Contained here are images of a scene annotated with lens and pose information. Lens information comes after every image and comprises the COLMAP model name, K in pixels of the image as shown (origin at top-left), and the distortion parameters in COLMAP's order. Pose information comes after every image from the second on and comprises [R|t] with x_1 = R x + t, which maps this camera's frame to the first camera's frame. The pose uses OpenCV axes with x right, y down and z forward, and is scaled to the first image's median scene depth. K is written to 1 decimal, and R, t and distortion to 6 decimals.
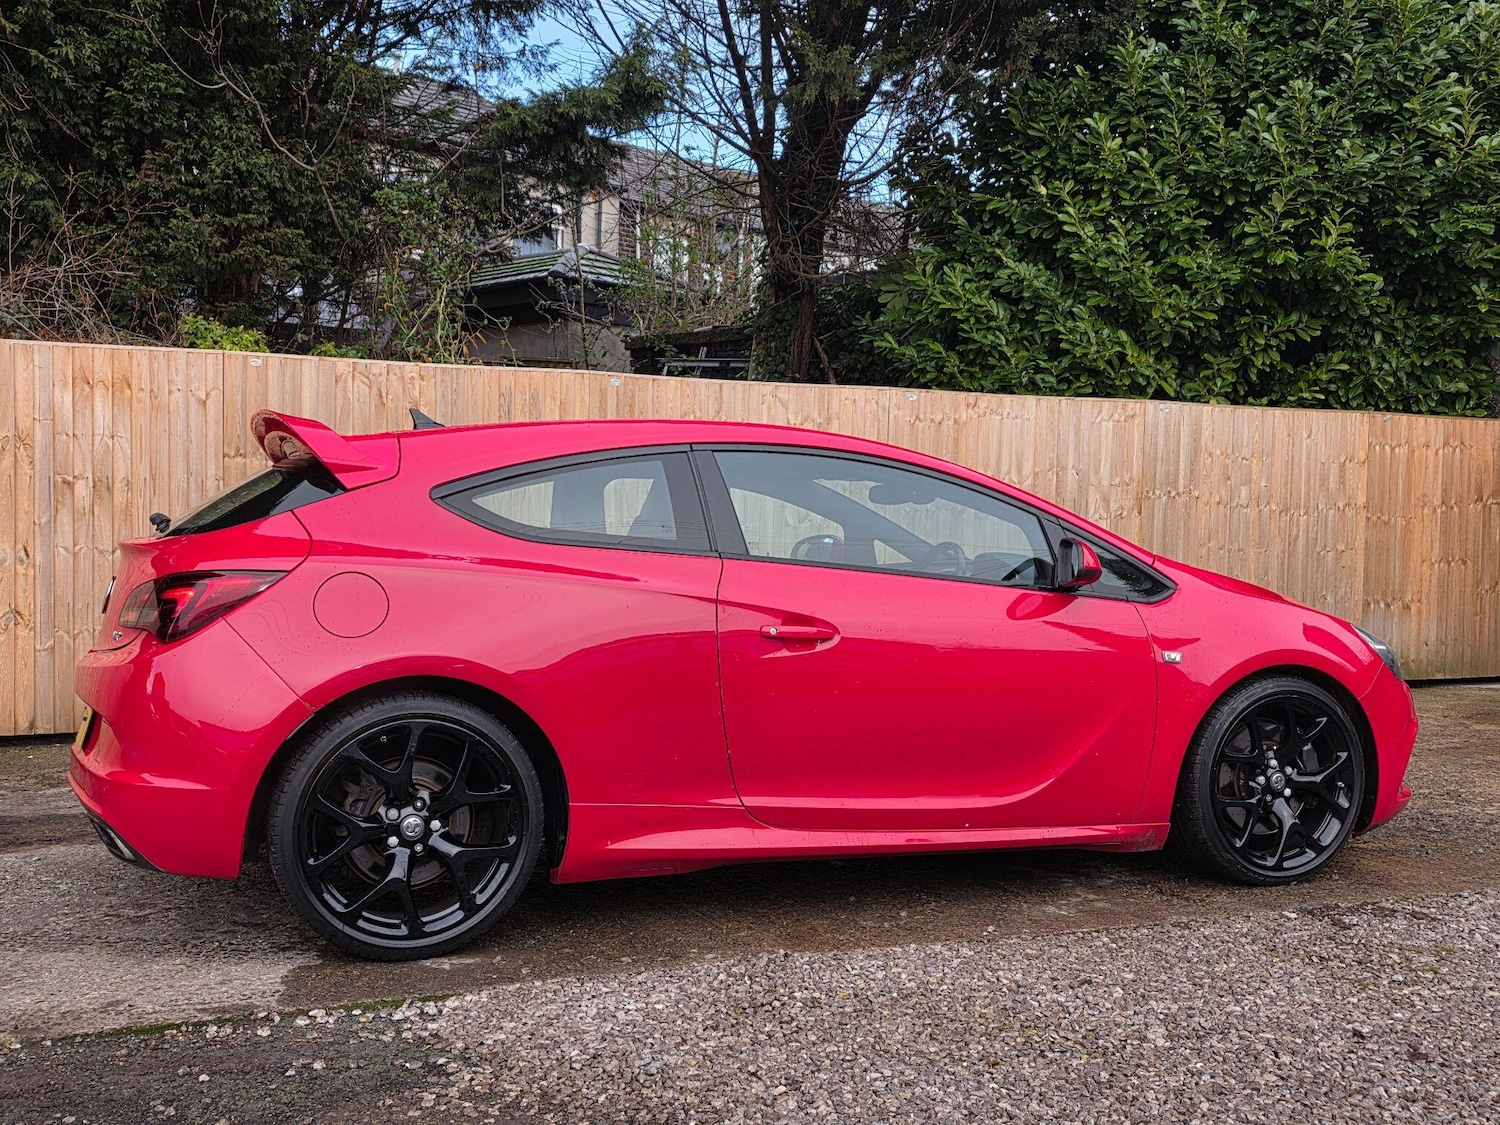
lens RADIAL K [[1564.6, 0, 757.5], [0, 1564.6, 573.0], [0, 0, 1]] dist [0.069153, 0.000000]
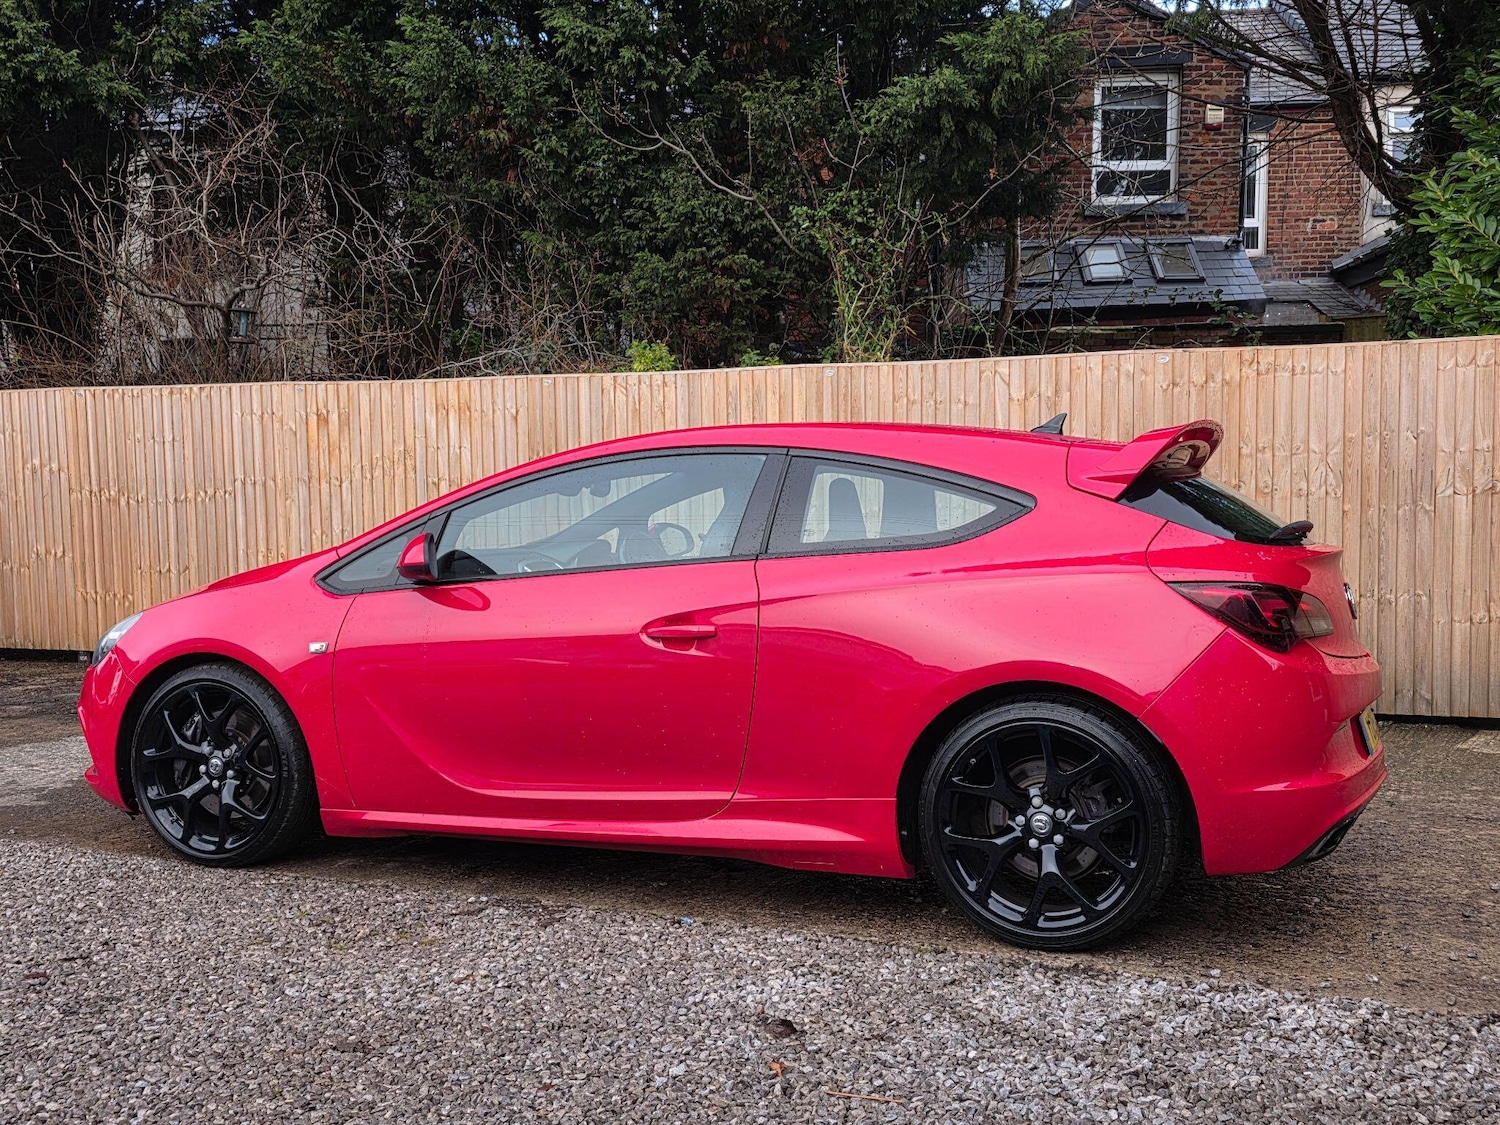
lens RADIAL K [[1635.2, 0, 765.3], [0, 1635.2, 571.7], [0, 0, 1]] dist [0.090318, 0.000000]
pose [[0.671907, 0.020421, -0.740354, 0.606869], [-0.010333, 0.999781, 0.018199, -0.007906], [0.740563, -0.004578, 0.671971, 0.208100]]
